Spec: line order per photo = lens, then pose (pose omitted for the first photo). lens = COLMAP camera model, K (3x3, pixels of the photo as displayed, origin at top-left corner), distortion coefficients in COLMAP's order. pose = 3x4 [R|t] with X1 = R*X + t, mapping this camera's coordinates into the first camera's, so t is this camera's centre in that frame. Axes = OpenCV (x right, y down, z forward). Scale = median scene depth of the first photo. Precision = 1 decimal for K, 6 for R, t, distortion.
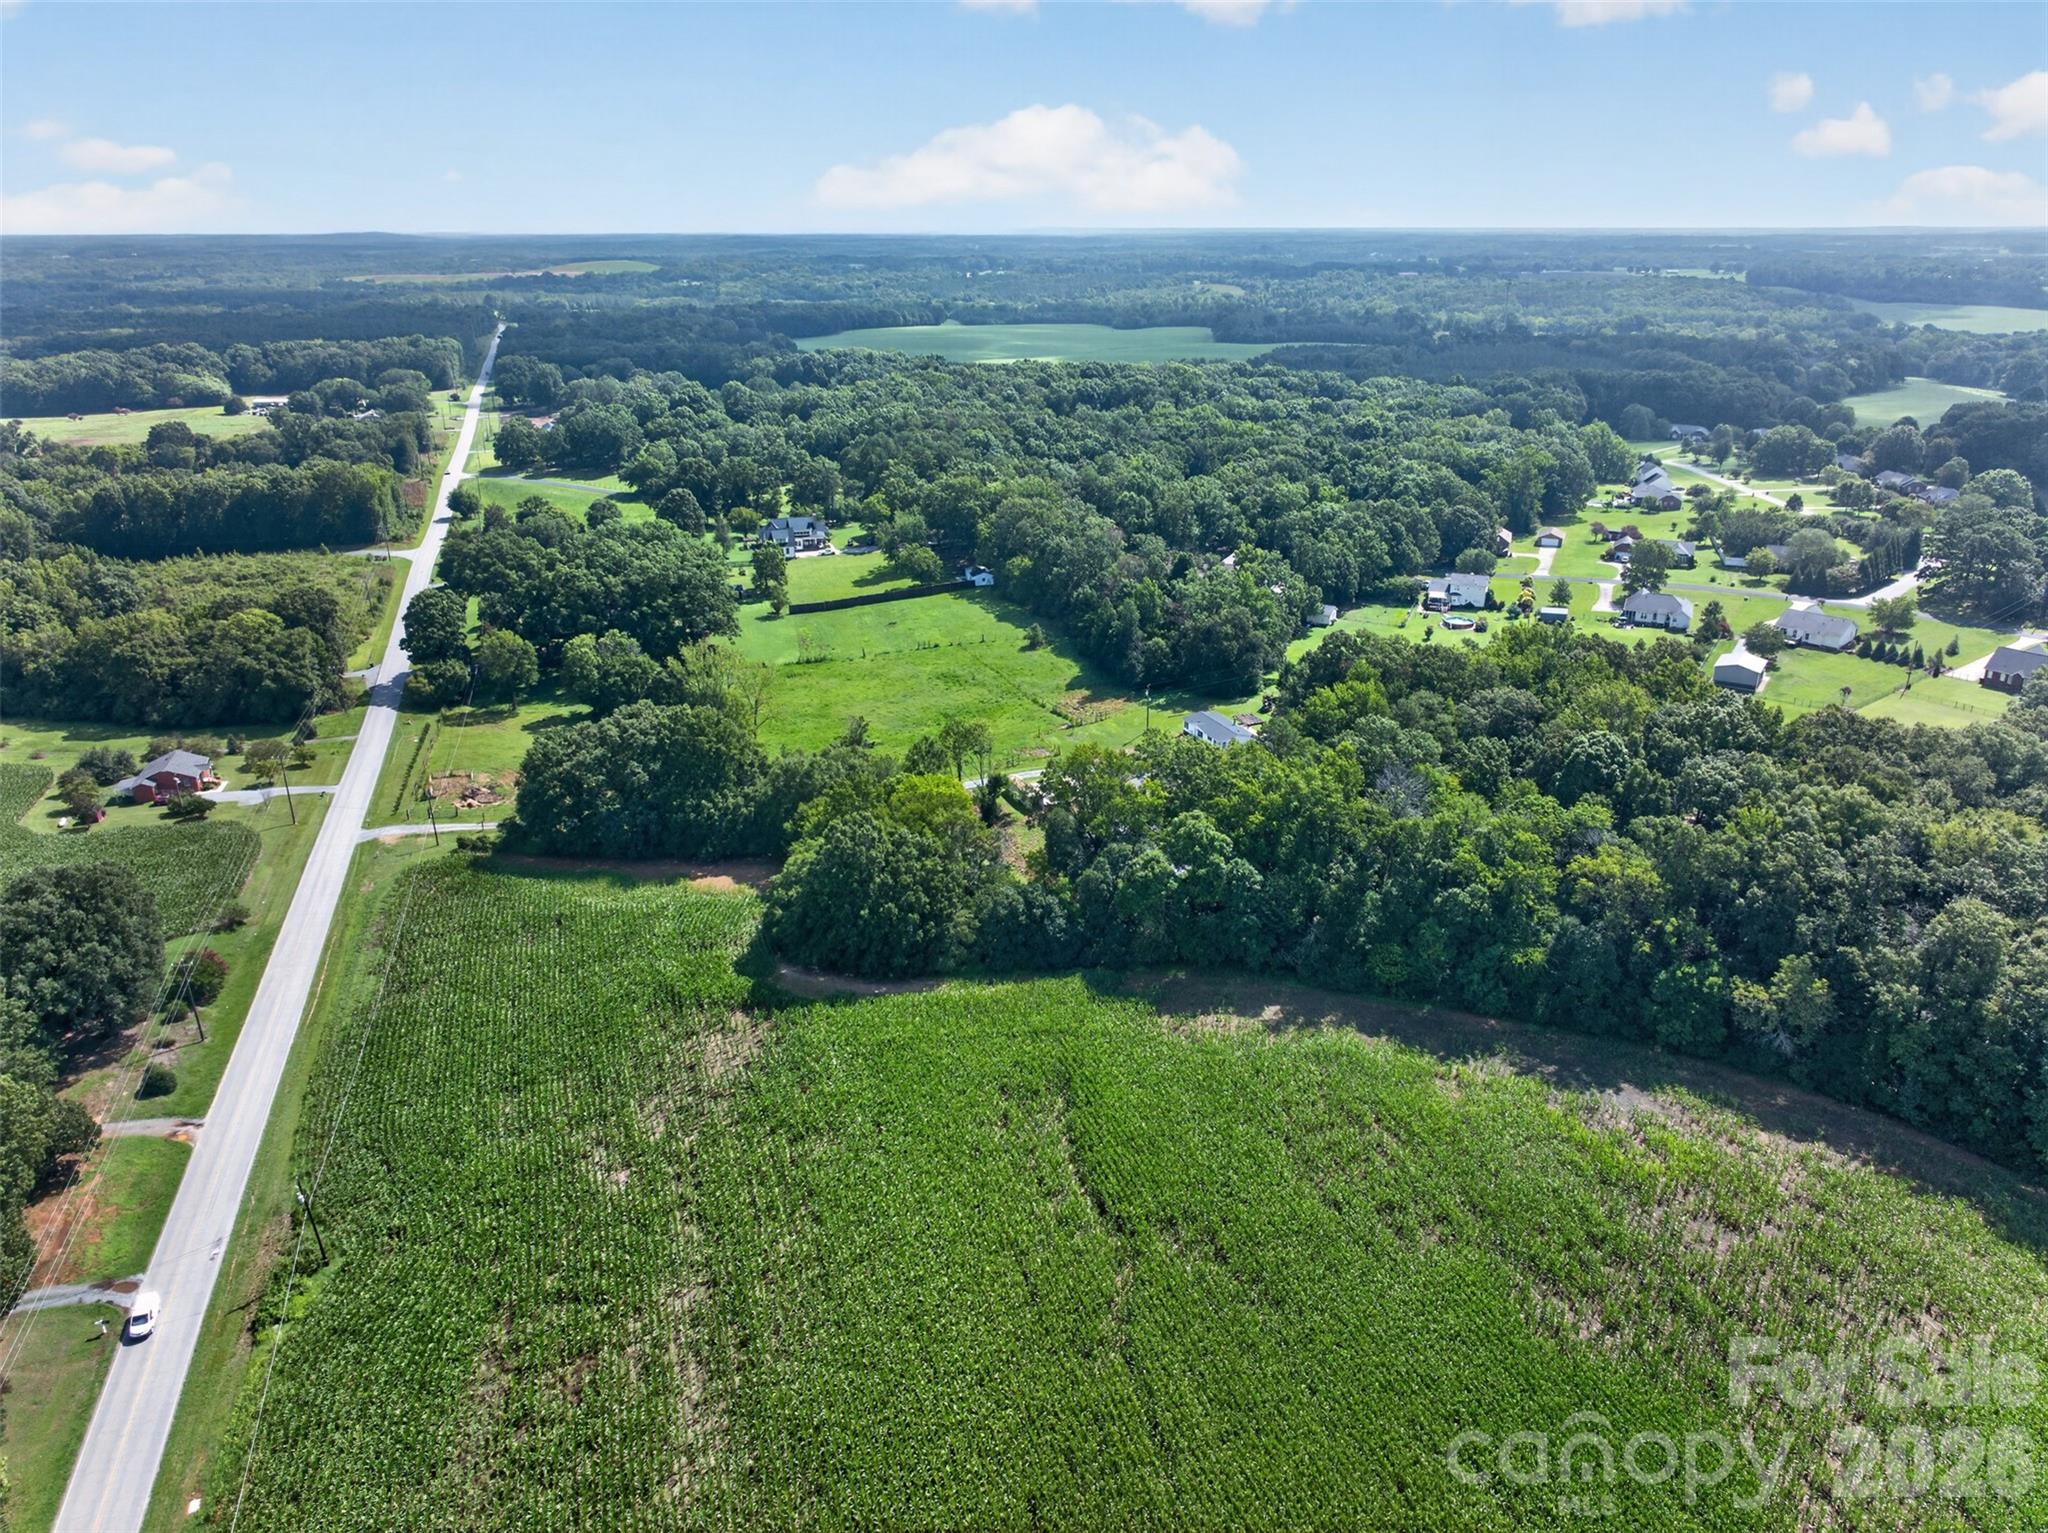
lens RADIAL K [[1387.7, 0, 1022.5], [0, 1387.7, 764.2], [0, 0, 1]] dist [-0.009964, -0.007131]
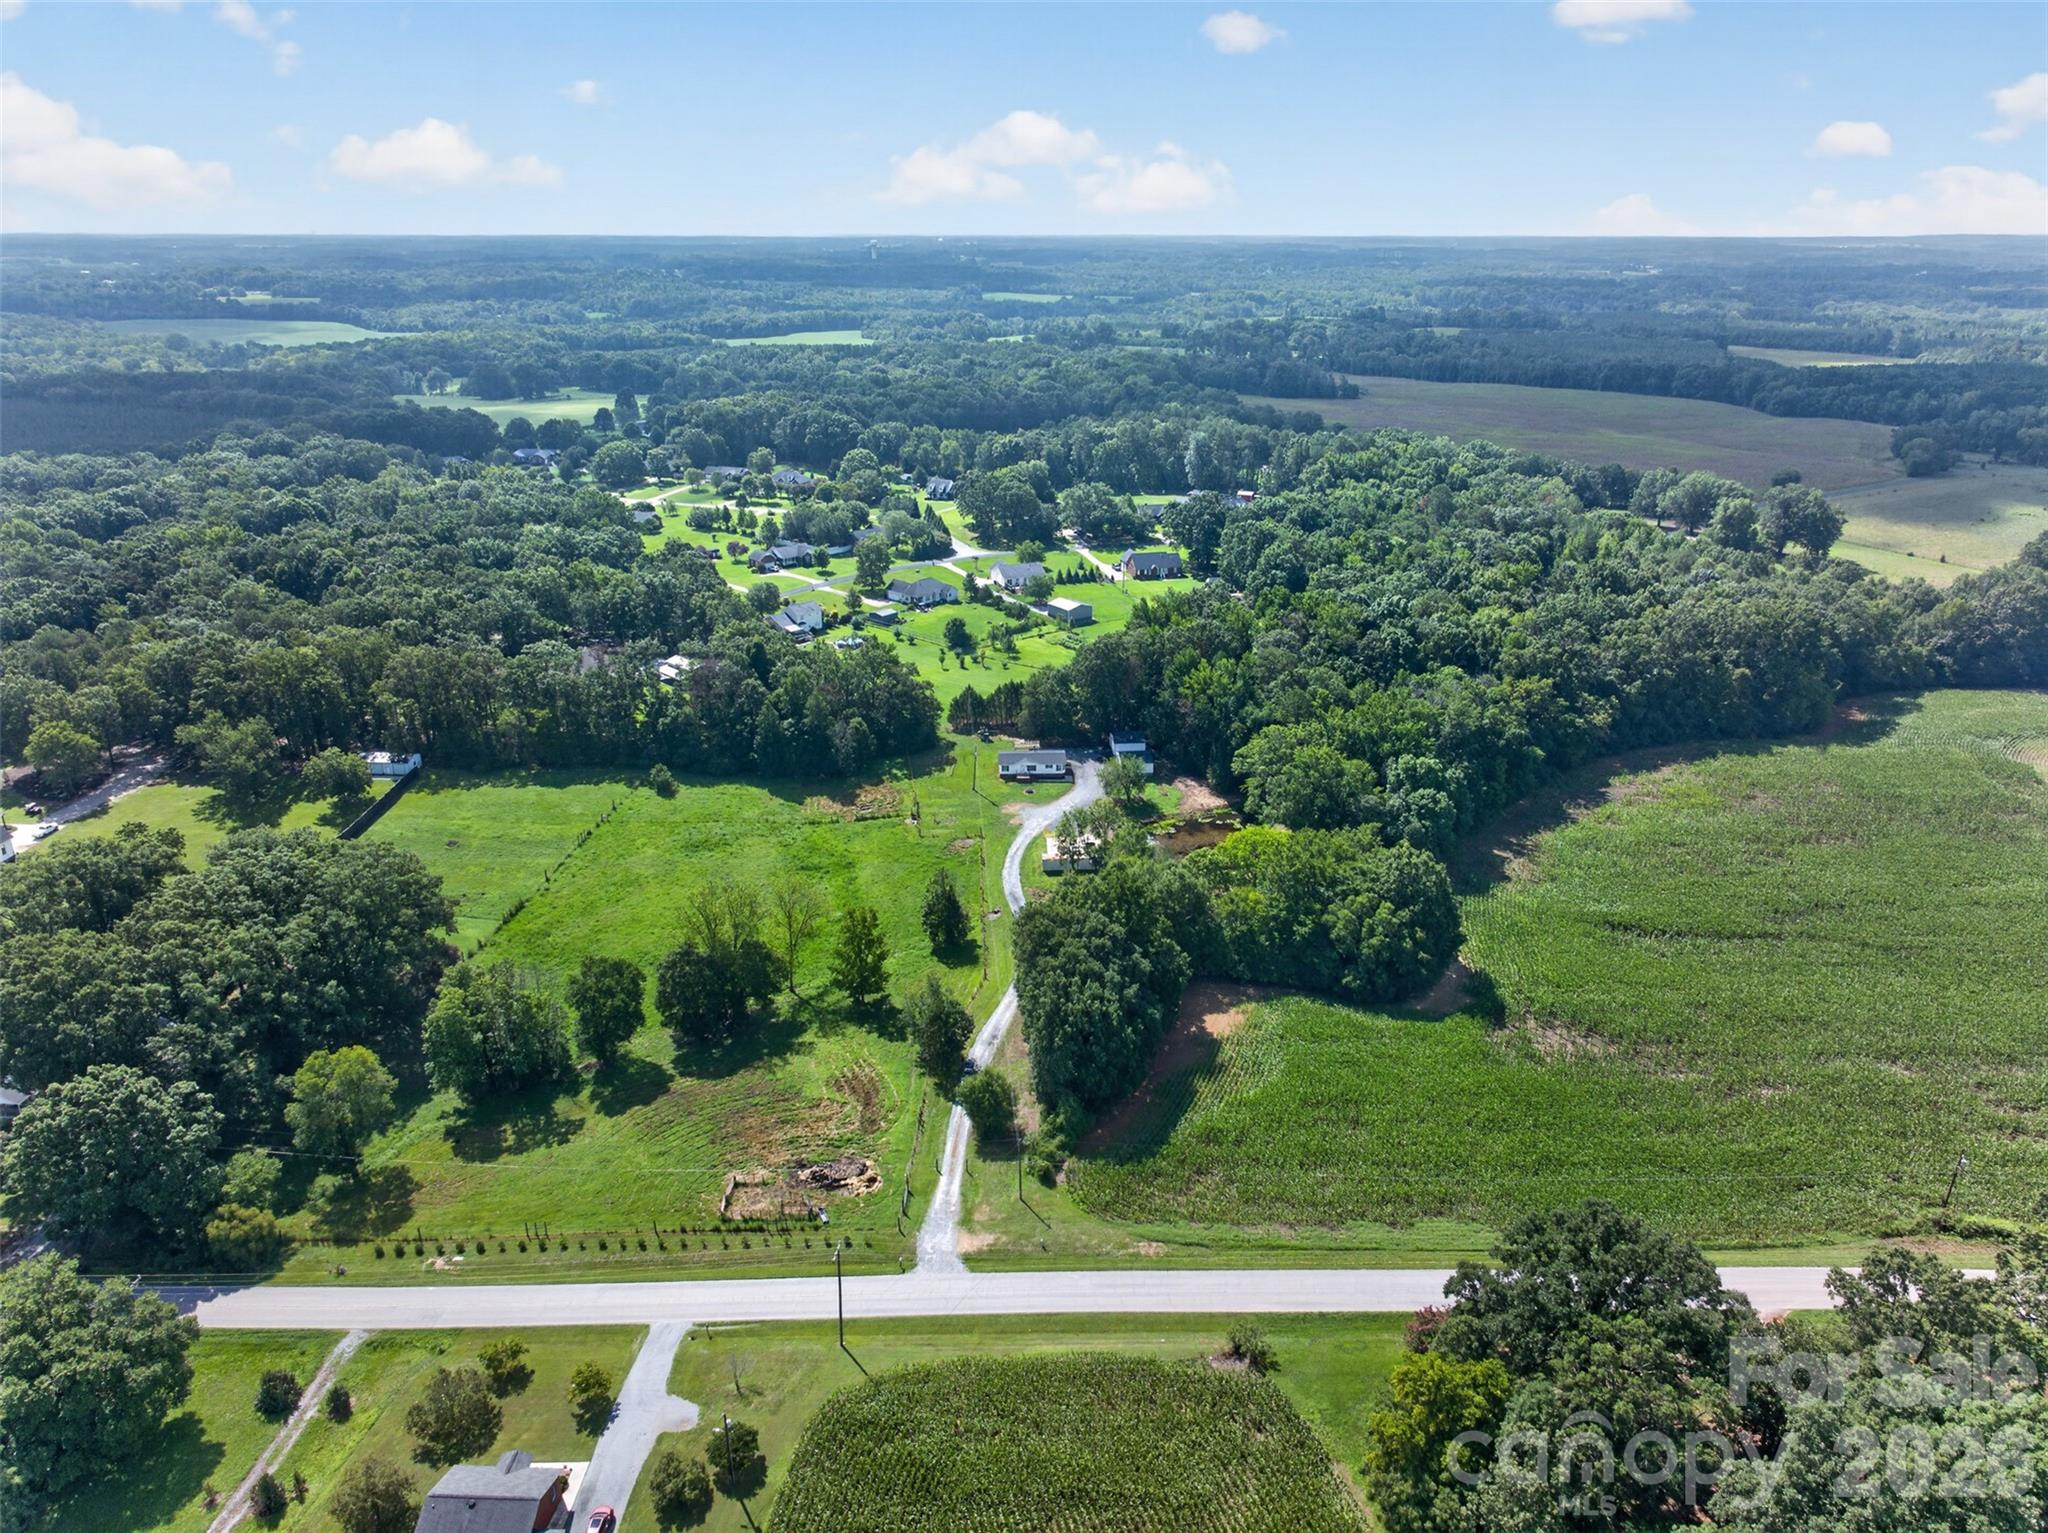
lens RADIAL K [[1387.8, 0, 1023.7], [0, 1387.8, 784.5], [0, 0, 1]] dist [-0.018877, 0.013568]
pose [[0.336467, -0.342423, 0.877232, -0.669913], [0.333550, 0.914488, 0.229031, -0.210298], [-0.880644, 0.215540, 0.421911, 0.436171]]
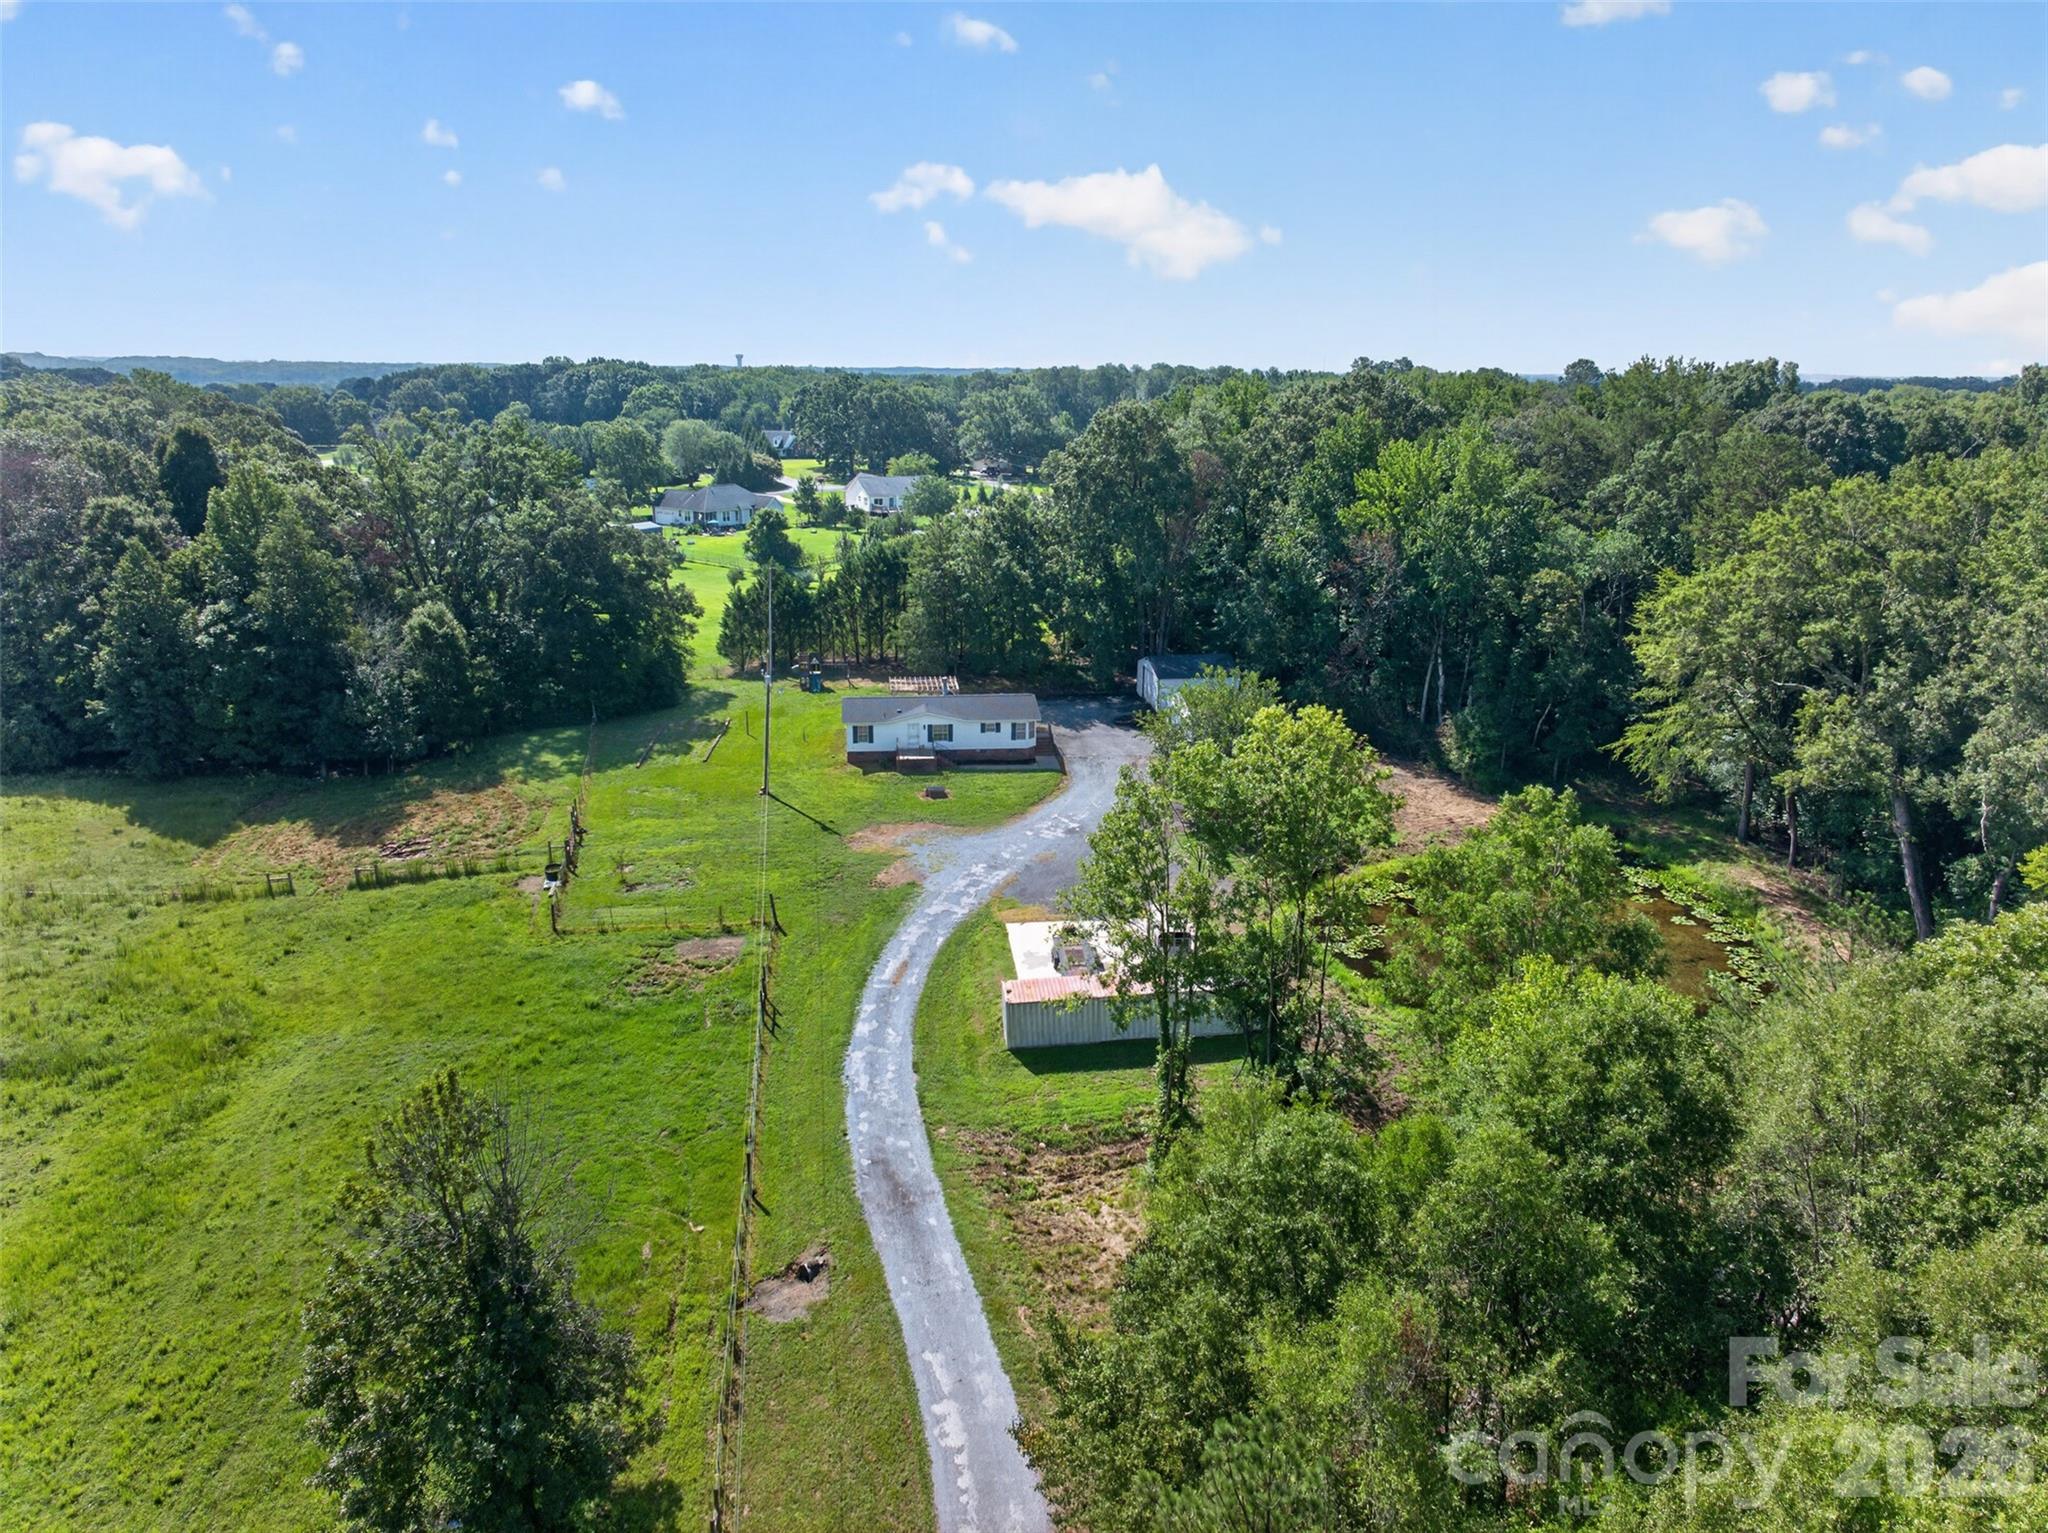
lens RADIAL K [[1387.7, 0, 1028.7], [0, 1387.7, 753.8], [0, 0, 1]] dist [-0.009964, -0.007131]
pose [[0.247490, -0.241179, 0.938393, -0.176608], [0.336110, 0.929750, 0.150312, -0.052274], [-0.908724, 0.278203, 0.311166, 0.688484]]
